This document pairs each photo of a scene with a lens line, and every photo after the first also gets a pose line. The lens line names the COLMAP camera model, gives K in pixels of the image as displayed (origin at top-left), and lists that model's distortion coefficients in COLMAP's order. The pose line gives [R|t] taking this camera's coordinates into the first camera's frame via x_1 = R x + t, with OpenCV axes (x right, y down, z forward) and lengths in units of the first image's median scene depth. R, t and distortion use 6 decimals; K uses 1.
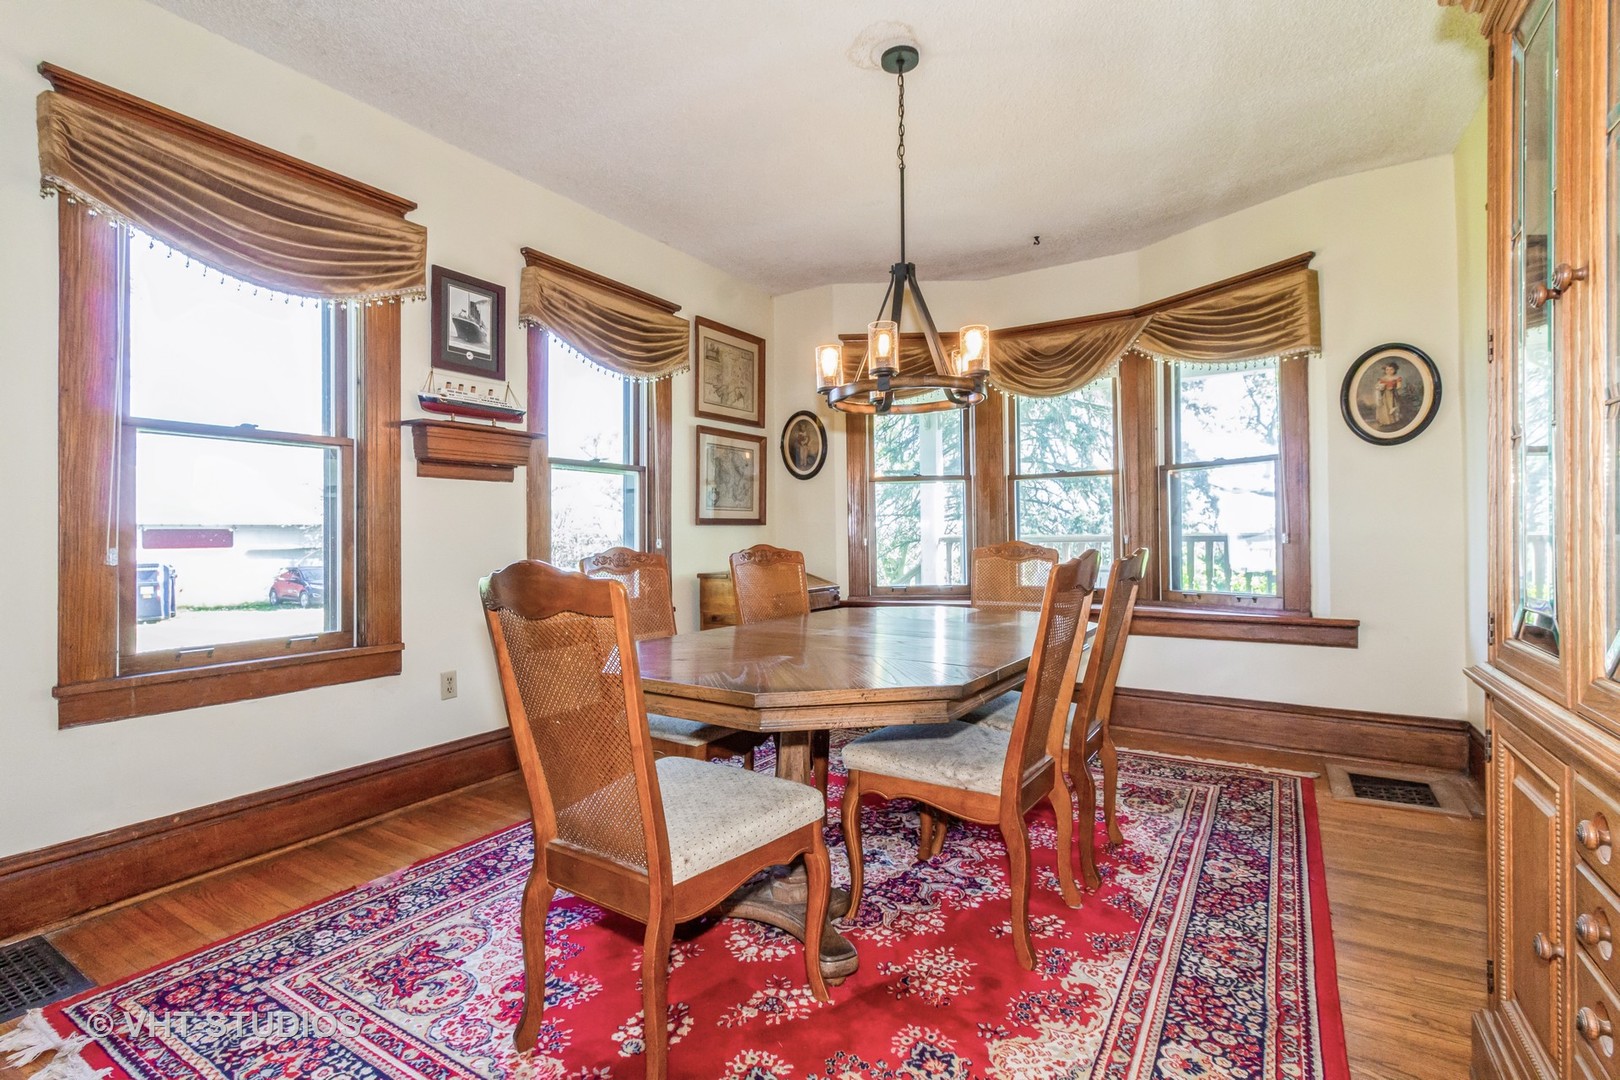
lens RADIAL K [[735.6, 0, 810.0], [0, 735.6, 540.0], [0, 0, 1]] dist [0.000026, 0.000017]
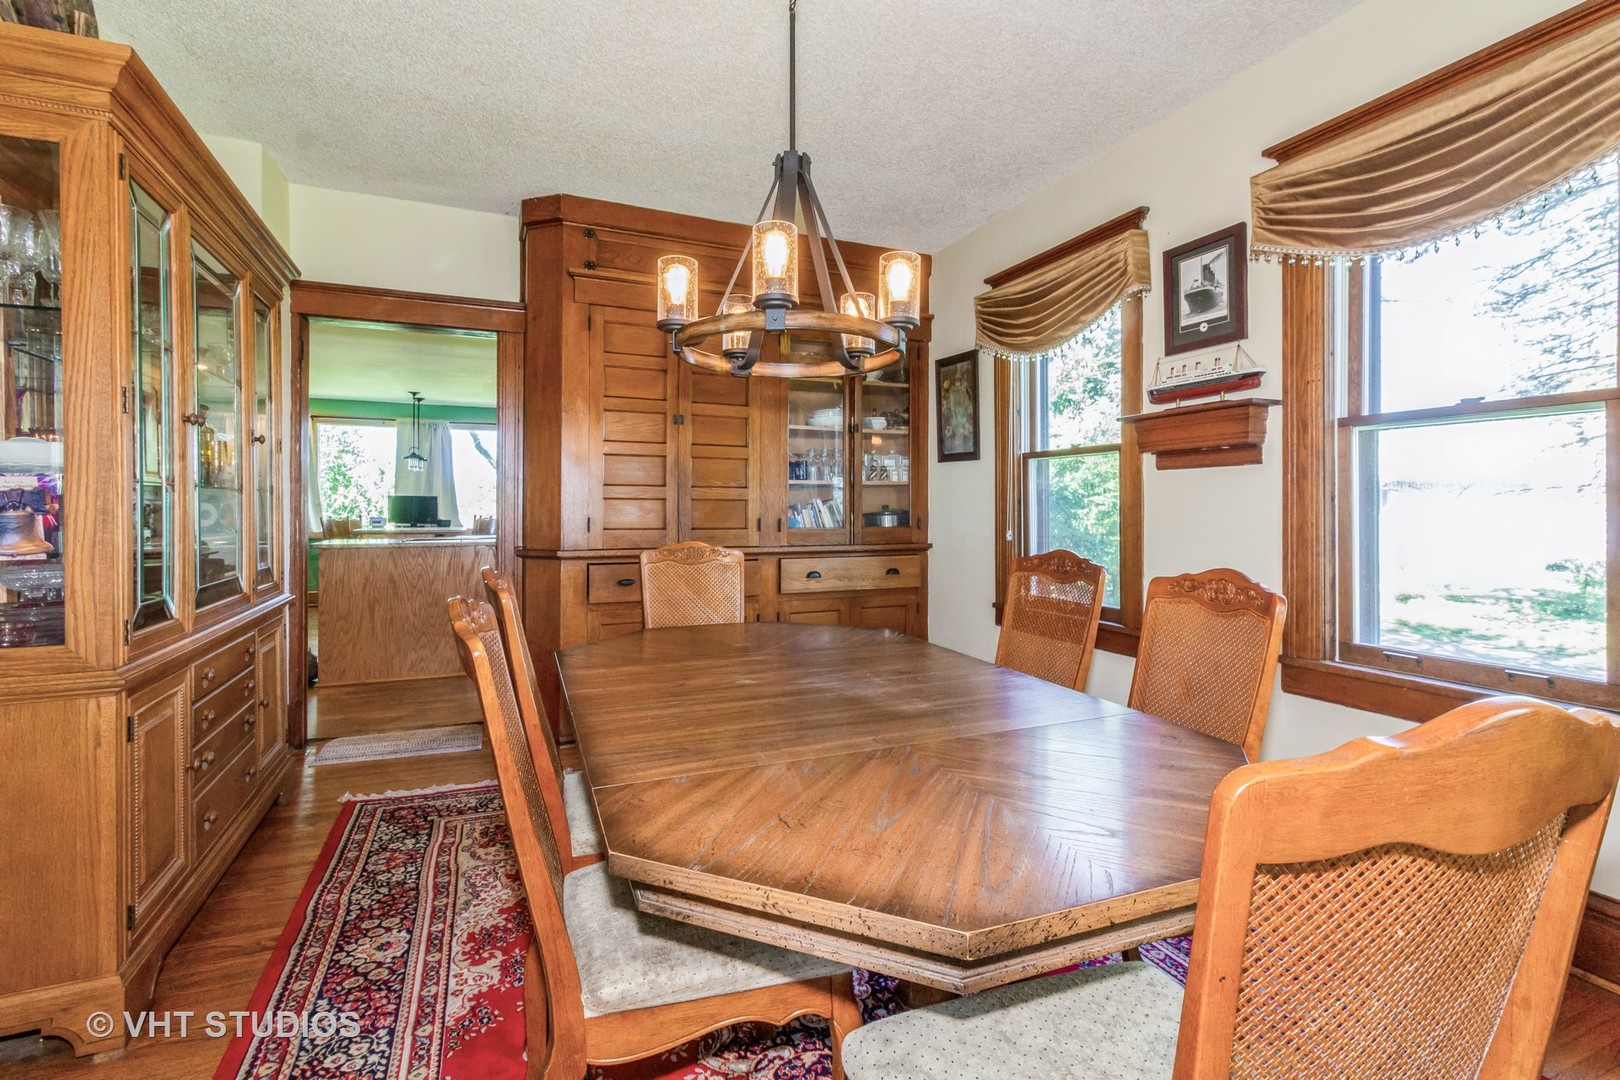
lens RADIAL K [[761.6, 0, 807.6], [0, 761.6, 509.7], [0, 0, 1]] dist [0.002440, 0.000430]
pose [[-0.579531, 0.011349, -0.814871, 0.932352], [0.001217, 0.999914, 0.013060, -0.072291], [0.814949, 0.006576, -0.579495, 1.894237]]
